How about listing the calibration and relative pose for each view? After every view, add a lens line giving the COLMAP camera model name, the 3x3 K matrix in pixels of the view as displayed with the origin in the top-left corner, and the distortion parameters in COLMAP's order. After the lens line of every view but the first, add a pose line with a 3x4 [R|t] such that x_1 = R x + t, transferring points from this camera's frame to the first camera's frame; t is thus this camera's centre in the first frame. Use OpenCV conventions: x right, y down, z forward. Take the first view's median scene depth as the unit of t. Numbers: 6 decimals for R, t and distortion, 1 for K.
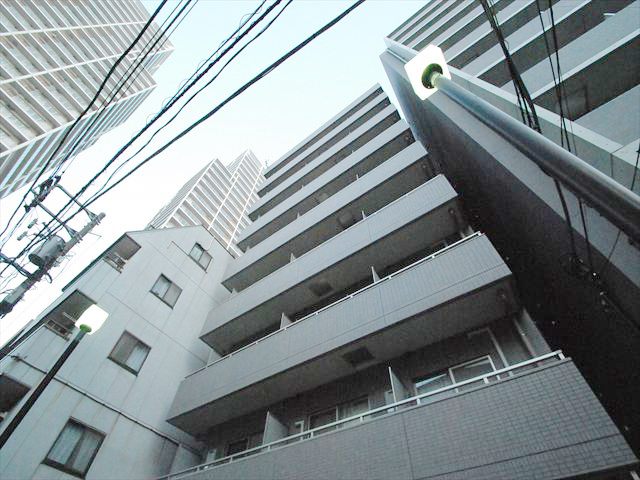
lens RADIAL K [[315.6, 0, 333.2], [0, 315.6, 276.1], [0, 0, 1]] dist [0.002245, -0.017149]
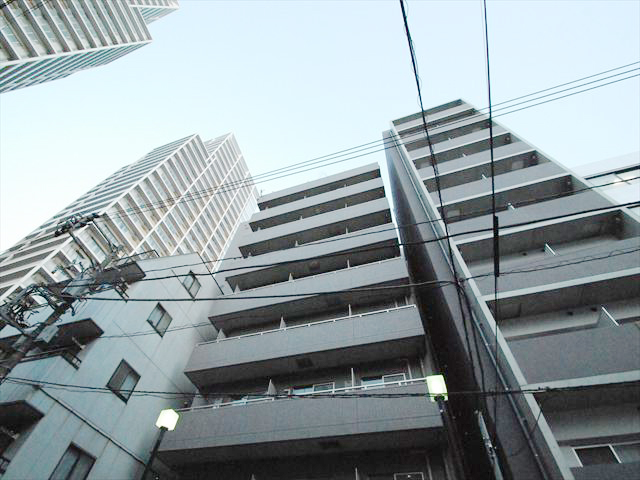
lens RADIAL K [[330.6, 0, 316.5], [0, 330.6, 240.6], [0, 0, 1]] dist [0.021406, -0.026915]
pose [[0.963034, 0.235082, 0.131536, -0.219086], [-0.232288, 0.971965, -0.036412, -0.312884], [-0.136409, 0.004512, 0.990642, -0.236097]]
